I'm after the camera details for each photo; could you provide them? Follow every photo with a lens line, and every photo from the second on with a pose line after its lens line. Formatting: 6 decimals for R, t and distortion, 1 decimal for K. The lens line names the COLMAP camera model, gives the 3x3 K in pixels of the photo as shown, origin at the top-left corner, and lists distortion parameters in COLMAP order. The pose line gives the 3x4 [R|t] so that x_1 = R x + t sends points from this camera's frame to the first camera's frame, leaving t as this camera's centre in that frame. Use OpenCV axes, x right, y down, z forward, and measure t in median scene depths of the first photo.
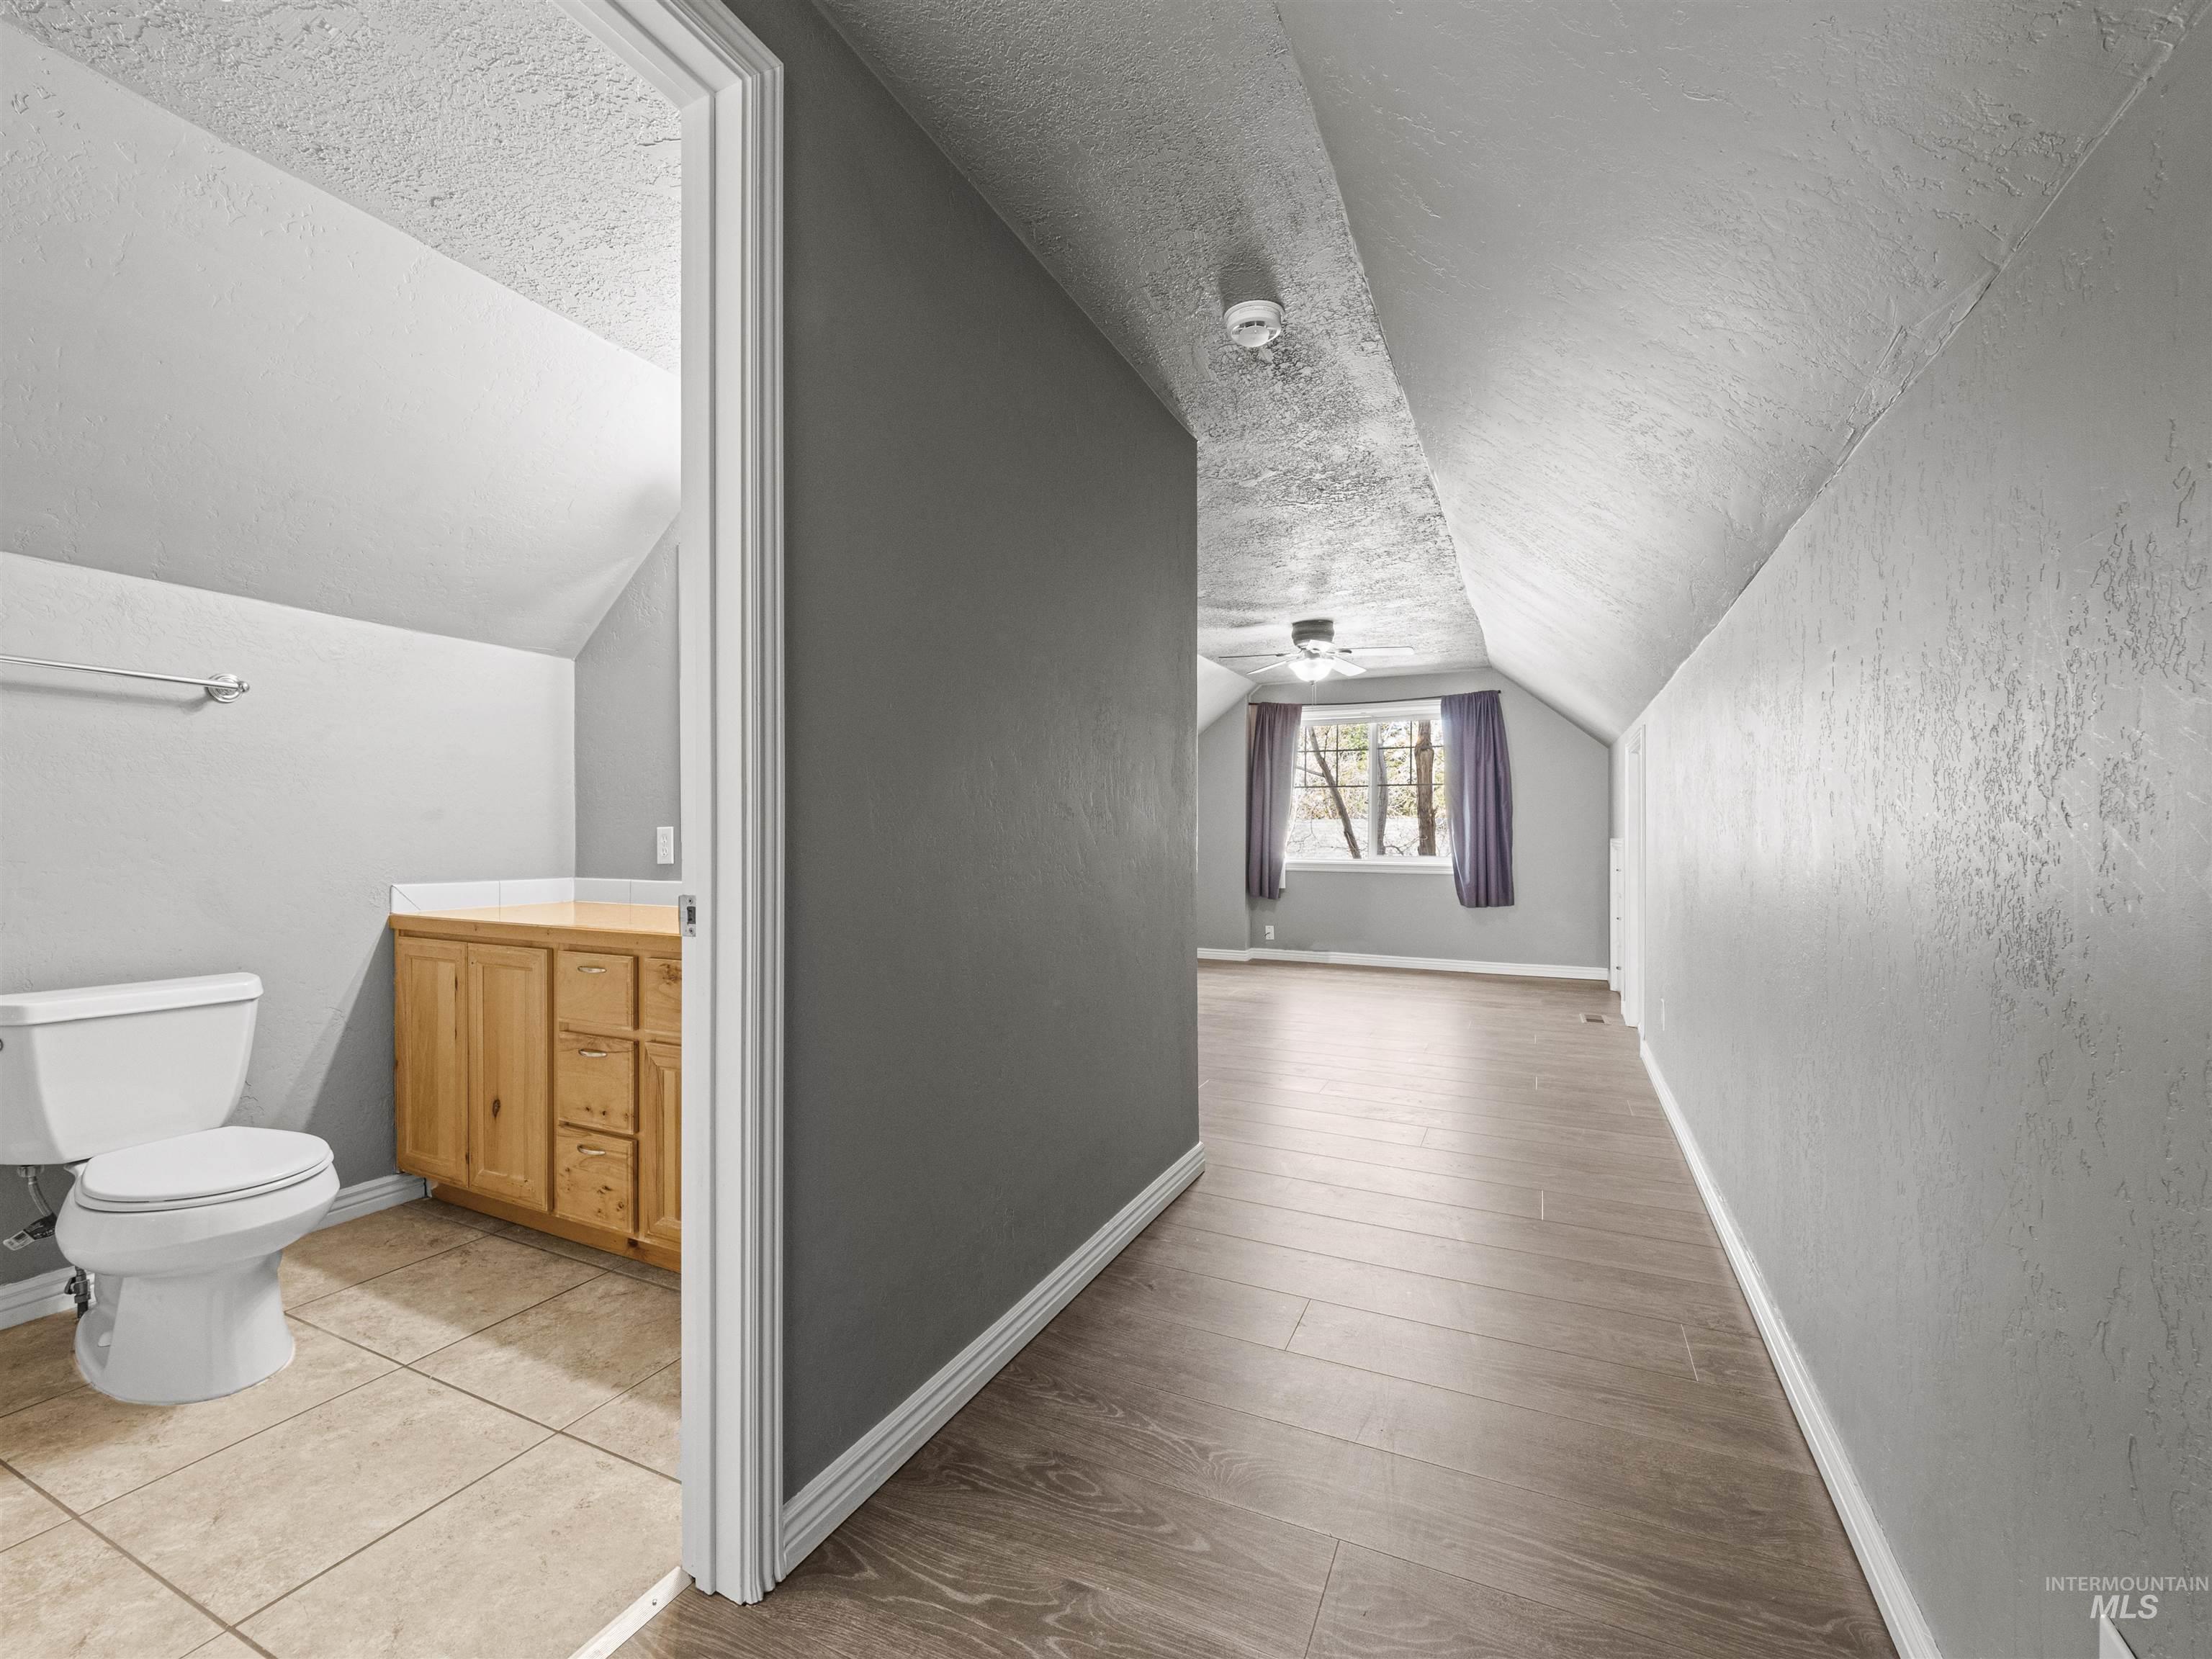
lens RADIAL K [[943.5, 0, 1096.8], [0, 943.5, 838.2], [0, 0, 1]] dist [0.001556, -0.002559]
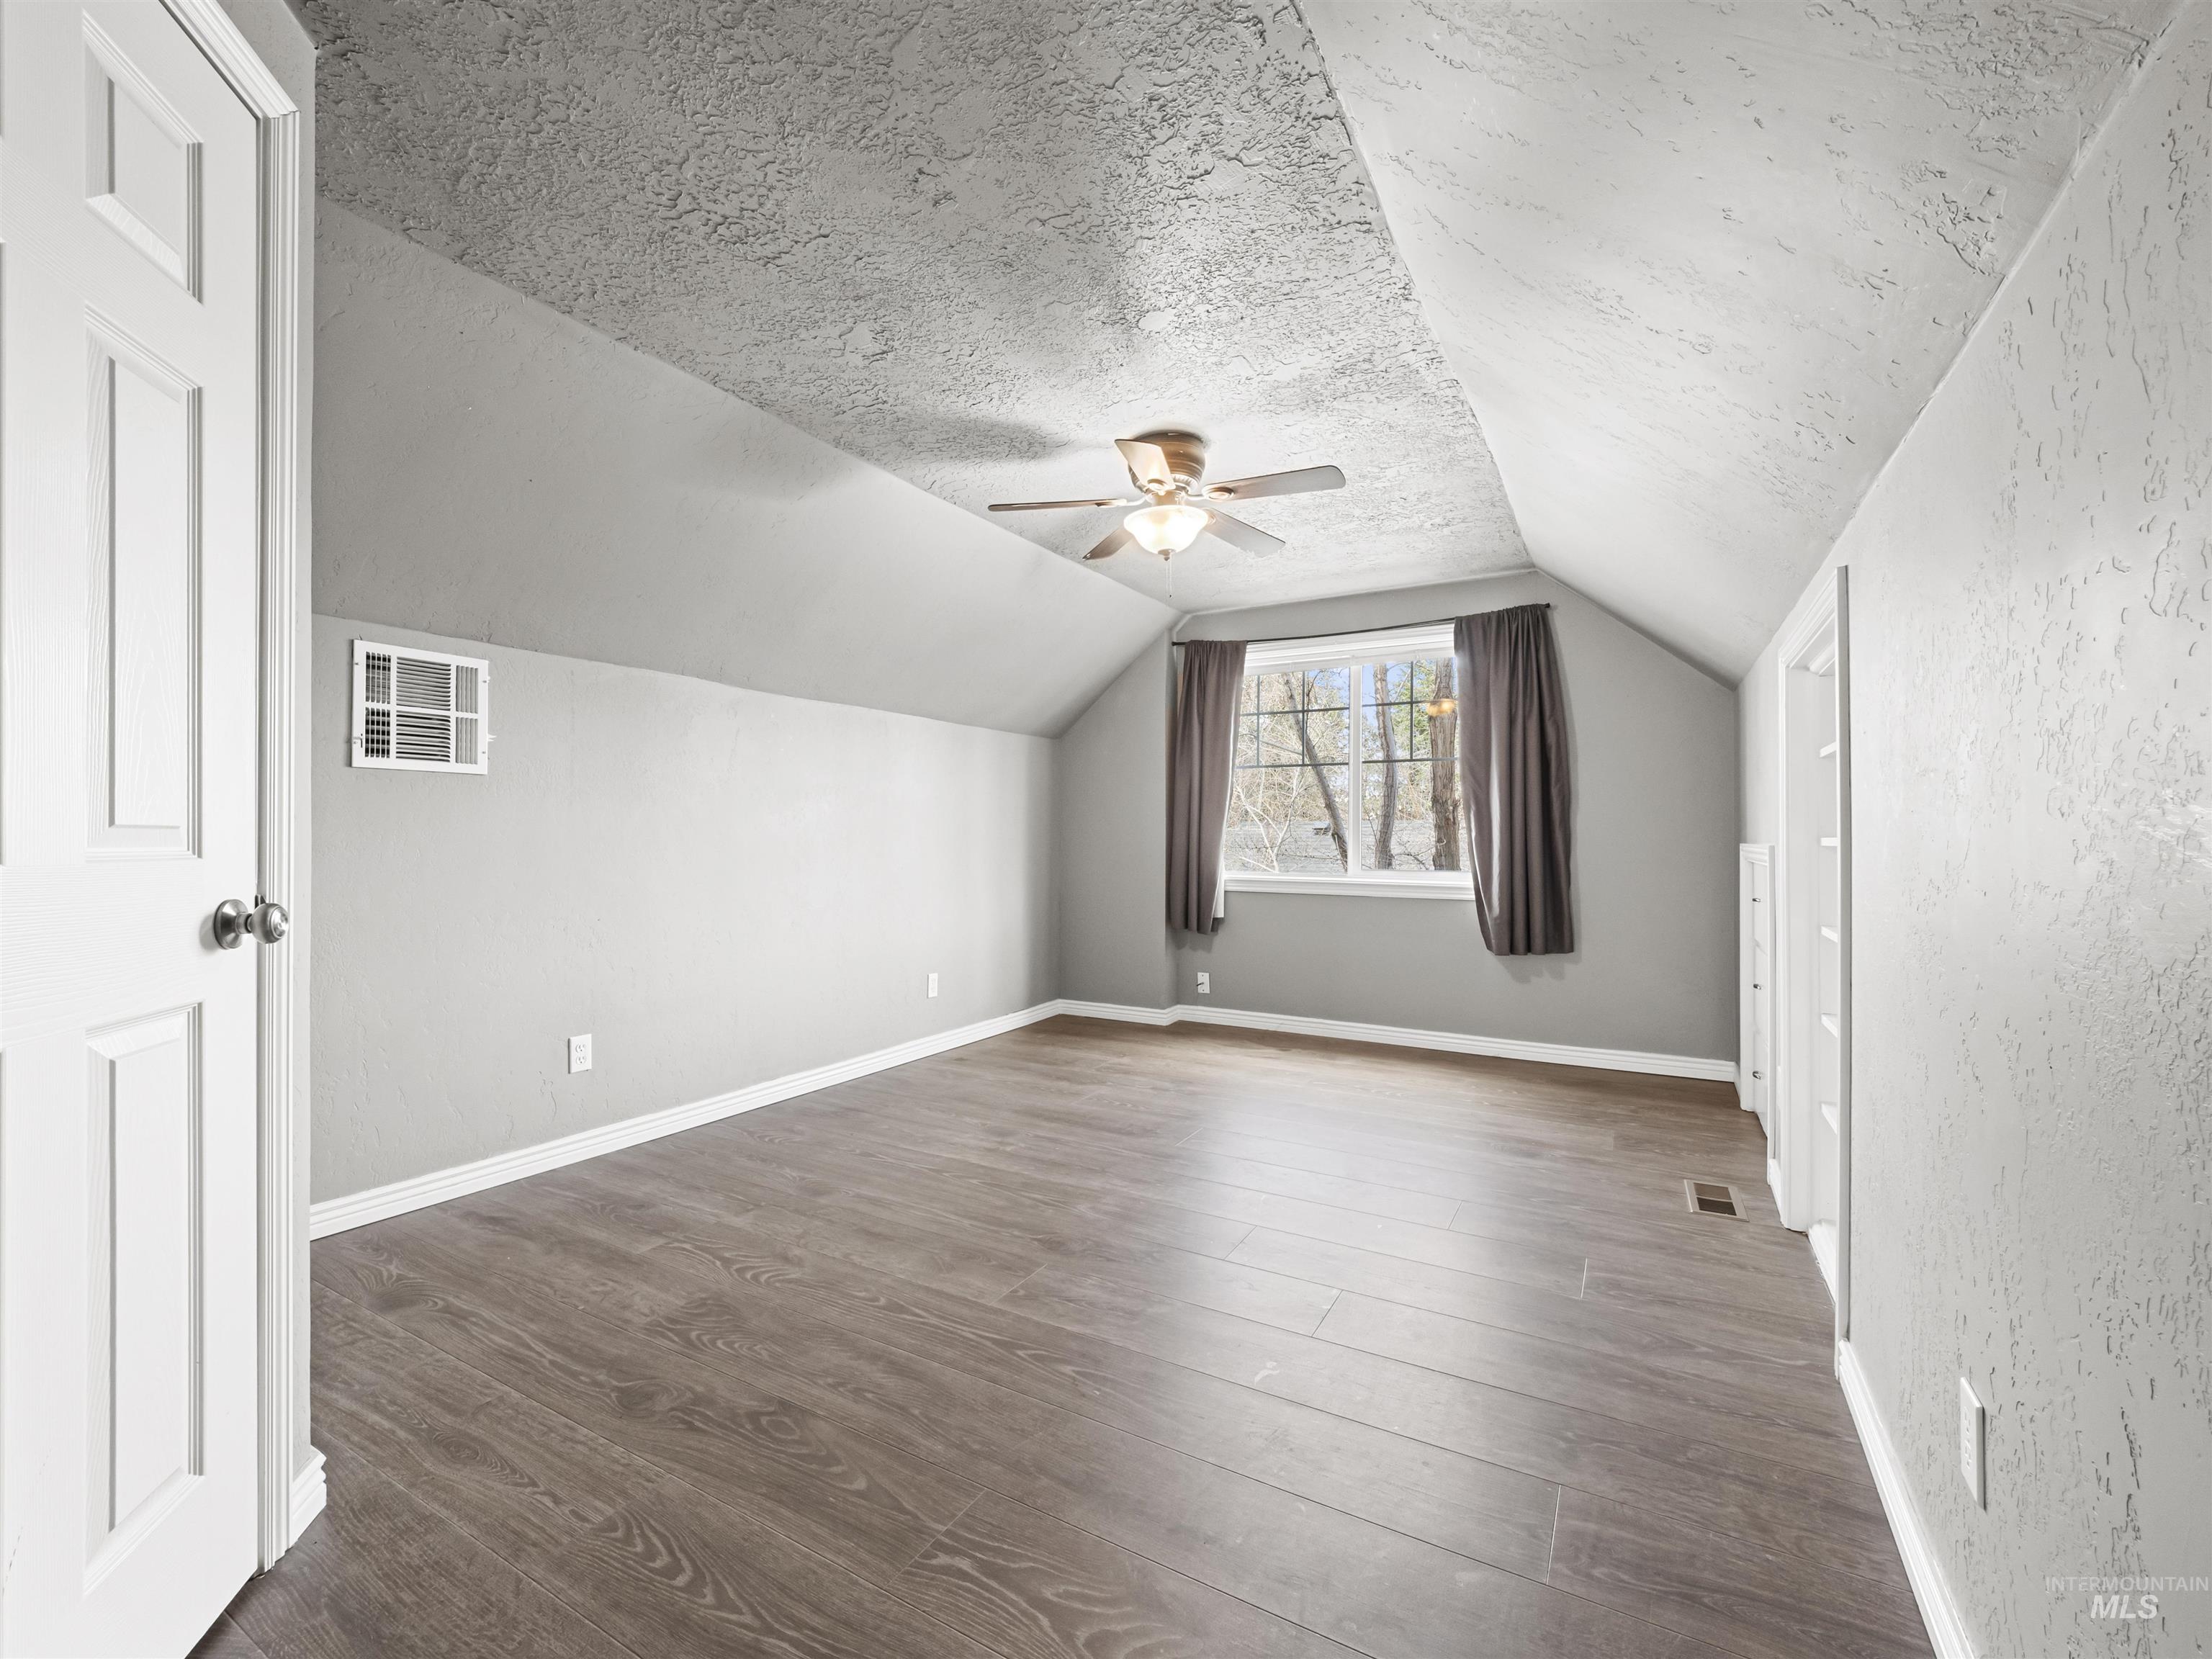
lens RADIAL K [[943.5, 0, 1109.5], [0, 943.5, 830.6], [0, 0, 1]] dist [0.001556, -0.002559]
pose [[0.997122, 0.004242, -0.075701, 0.171377], [-0.005641, 0.999817, -0.018272, 0.004521], [0.075610, 0.018646, 0.996963, 0.332434]]
